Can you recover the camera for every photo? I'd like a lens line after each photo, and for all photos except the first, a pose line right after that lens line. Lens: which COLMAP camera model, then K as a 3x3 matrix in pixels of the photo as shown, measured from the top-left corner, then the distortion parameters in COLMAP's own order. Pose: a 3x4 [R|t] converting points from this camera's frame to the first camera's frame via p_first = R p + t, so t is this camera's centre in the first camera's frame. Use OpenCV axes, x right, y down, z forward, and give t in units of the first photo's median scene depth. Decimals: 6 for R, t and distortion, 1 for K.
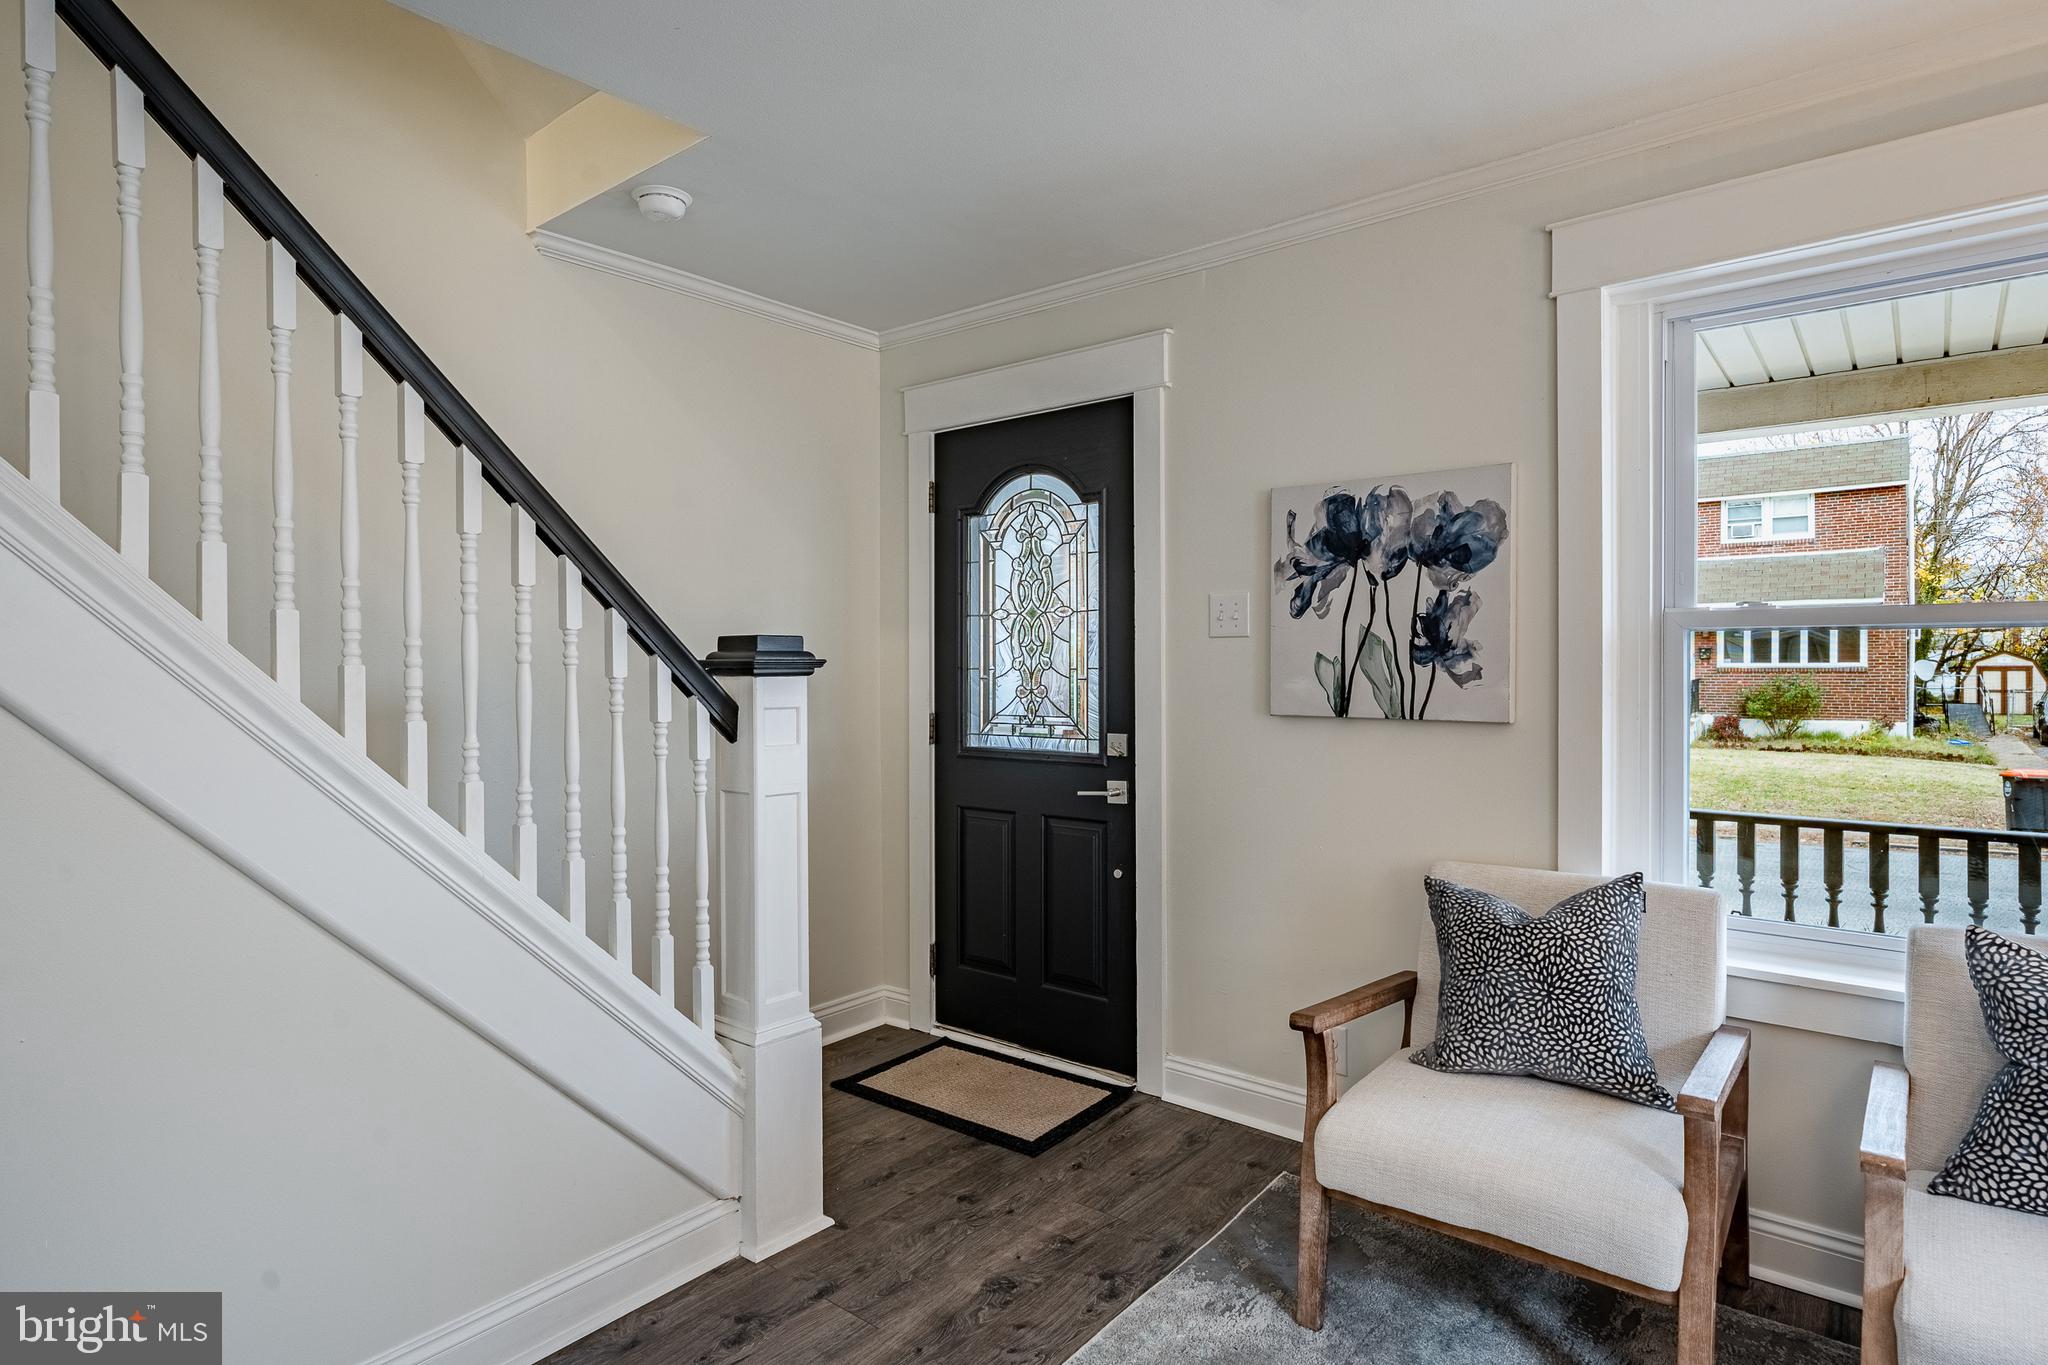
lens RADIAL K [[1086.1, 0, 1003.0], [0, 1086.1, 686.5], [0, 0, 1]] dist [-0.000198, 0.001039]
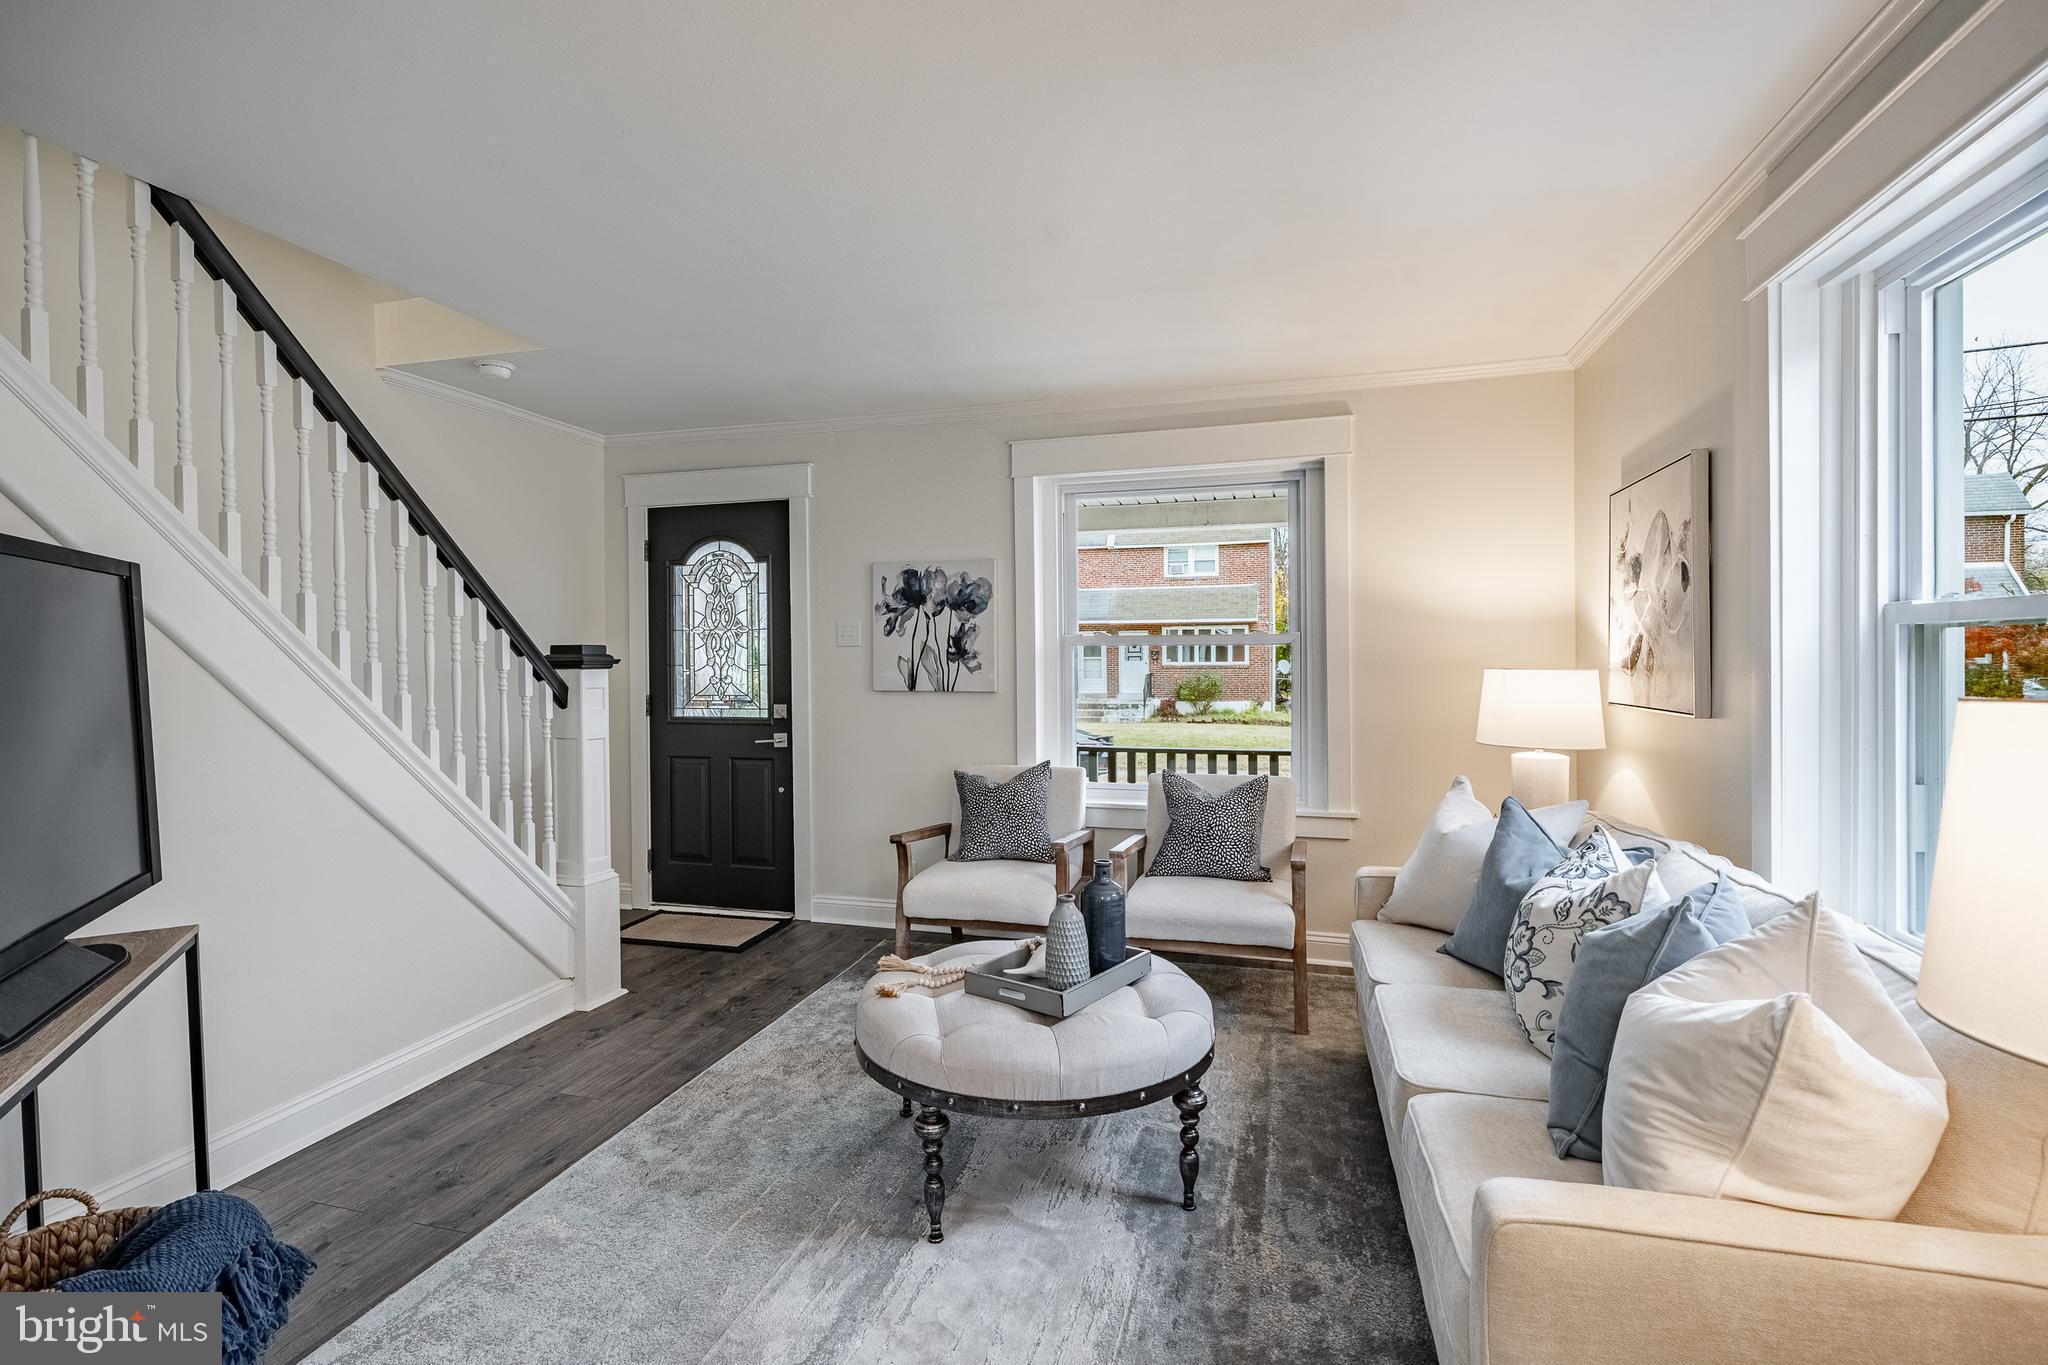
lens RADIAL K [[960.1, 0, 1022.4], [0, 960.1, 671.0], [0, 0, 1]] dist [0.002249, -0.001032]
pose [[0.911224, -0.004389, 0.411889, -0.183044], [0.009648, 0.999896, -0.010691, 0.013454], [-0.411799, 0.013716, 0.911172, -0.544919]]
